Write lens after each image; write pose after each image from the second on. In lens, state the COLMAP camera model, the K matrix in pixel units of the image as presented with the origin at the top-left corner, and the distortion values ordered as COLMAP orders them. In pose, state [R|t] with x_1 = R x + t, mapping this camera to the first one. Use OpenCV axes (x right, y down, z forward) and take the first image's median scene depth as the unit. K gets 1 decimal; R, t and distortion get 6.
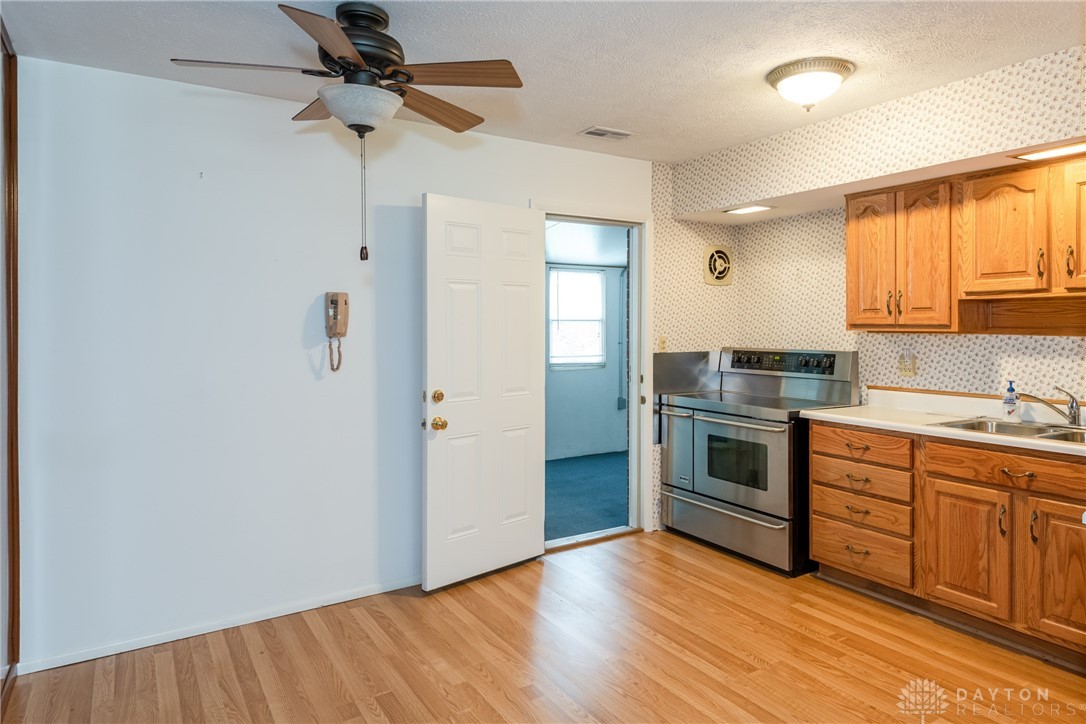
lens RADIAL K [[673.9, 0, 566.5], [0, 673.9, 330.7], [0, 0, 1]] dist [0.046560, -0.036721]
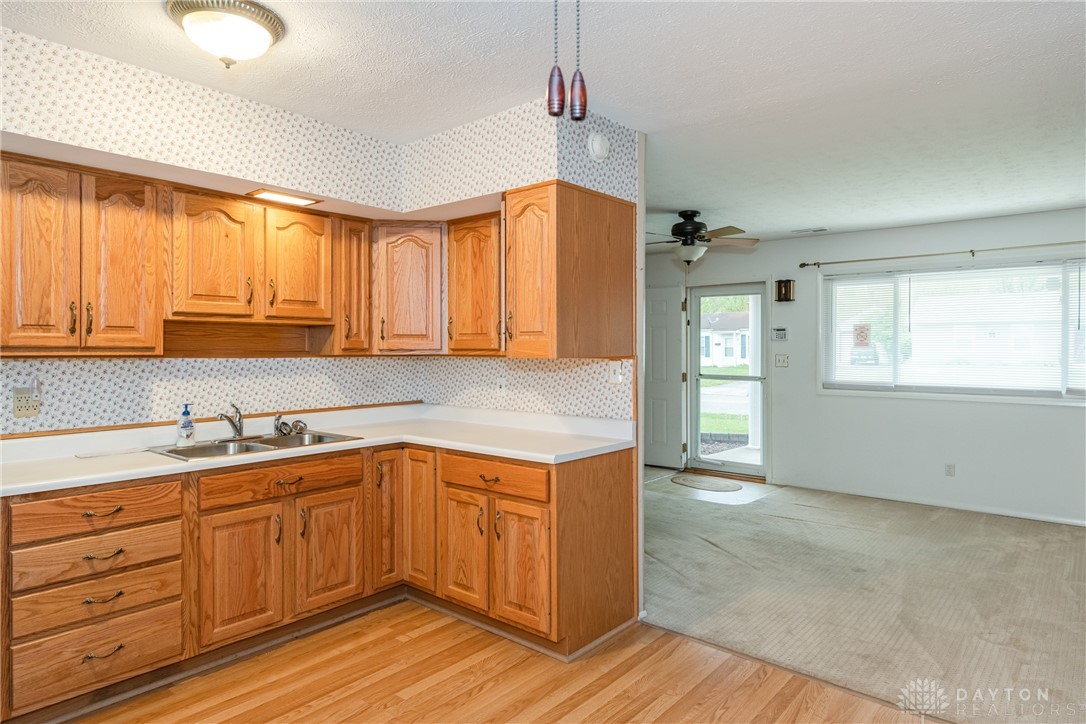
lens RADIAL K [[649.0, 0, 544.2], [0, 649.0, 351.1], [0, 0, 1]] dist [0.037247, -0.030920]
pose [[-0.294843, -0.002539, 0.955542, -0.391065], [0.007833, 0.999956, 0.005074, -0.003913], [-0.955513, 0.008981, -0.294811, 0.751645]]
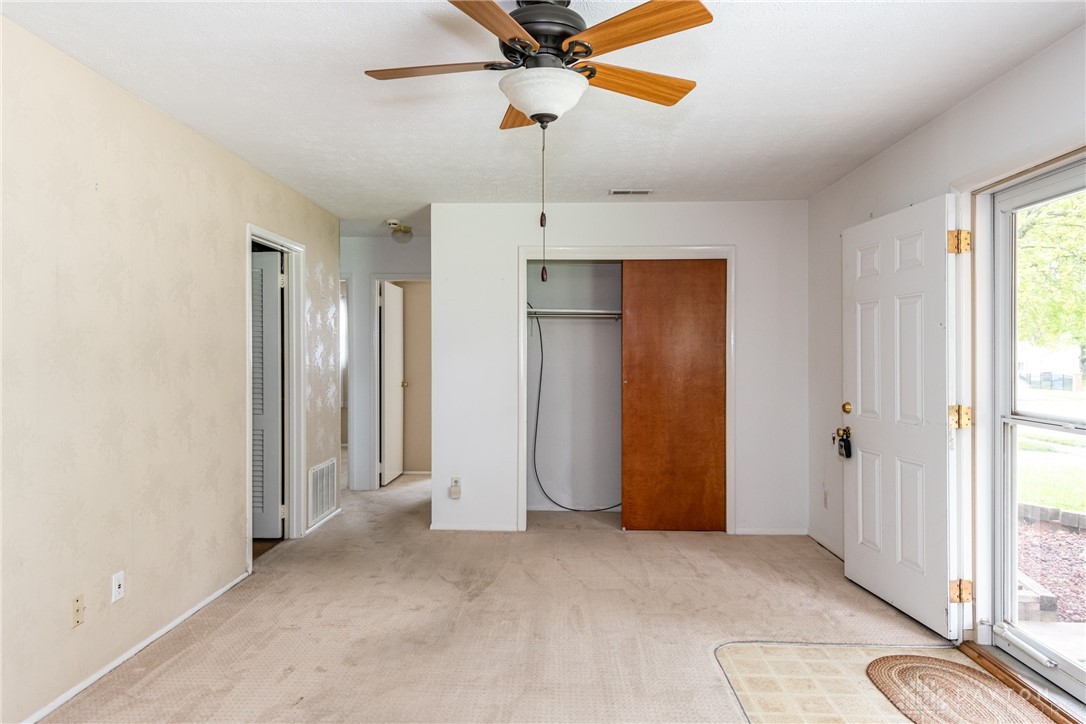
lens RADIAL K [[689.1, 0, 543.0], [0, 689.1, 362.0], [0, 0, 1]] dist [0.041116, -0.028084]
pose [[0.568598, -0.004434, 0.822603, 0.433823], [0.003596, 0.999989, 0.002905, 0.019165], [-0.822607, 0.001306, 0.568608, -0.381338]]
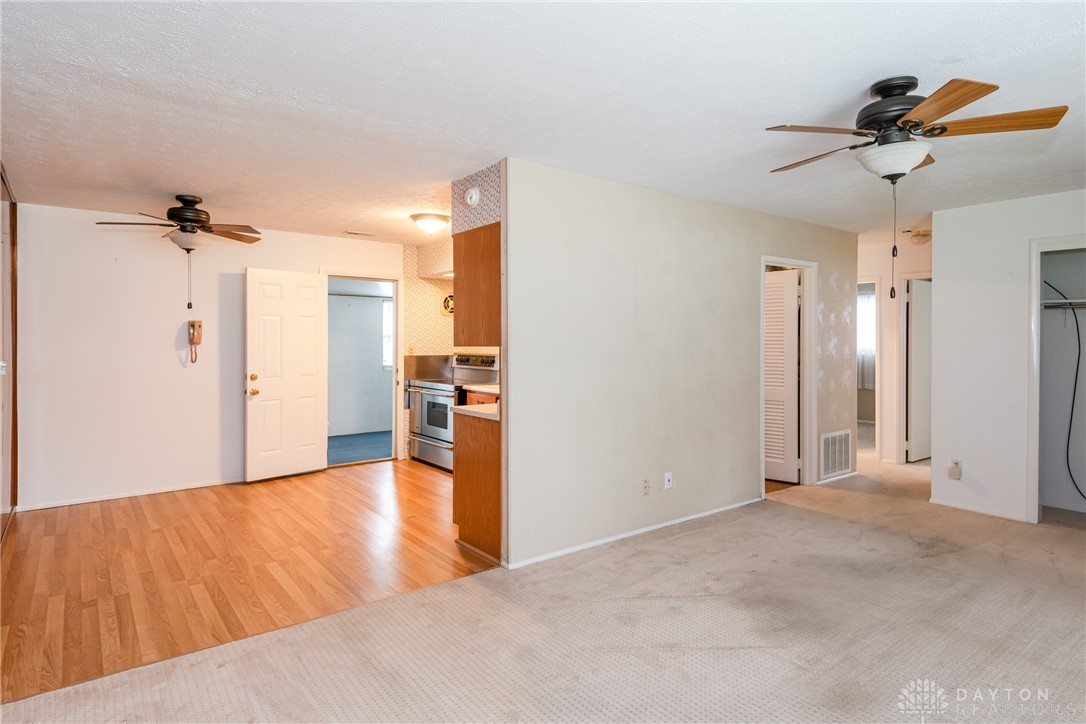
lens RADIAL K [[602.7, 0, 546.1], [0, 602.7, 345.9], [0, 0, 1]] dist [0.048139, -0.030996]
pose [[0.996420, 0.003581, 0.084467, 0.469702], [-0.003742, 0.999991, 0.001757, 0.005757], [-0.084460, -0.002067, 0.996425, -0.735327]]
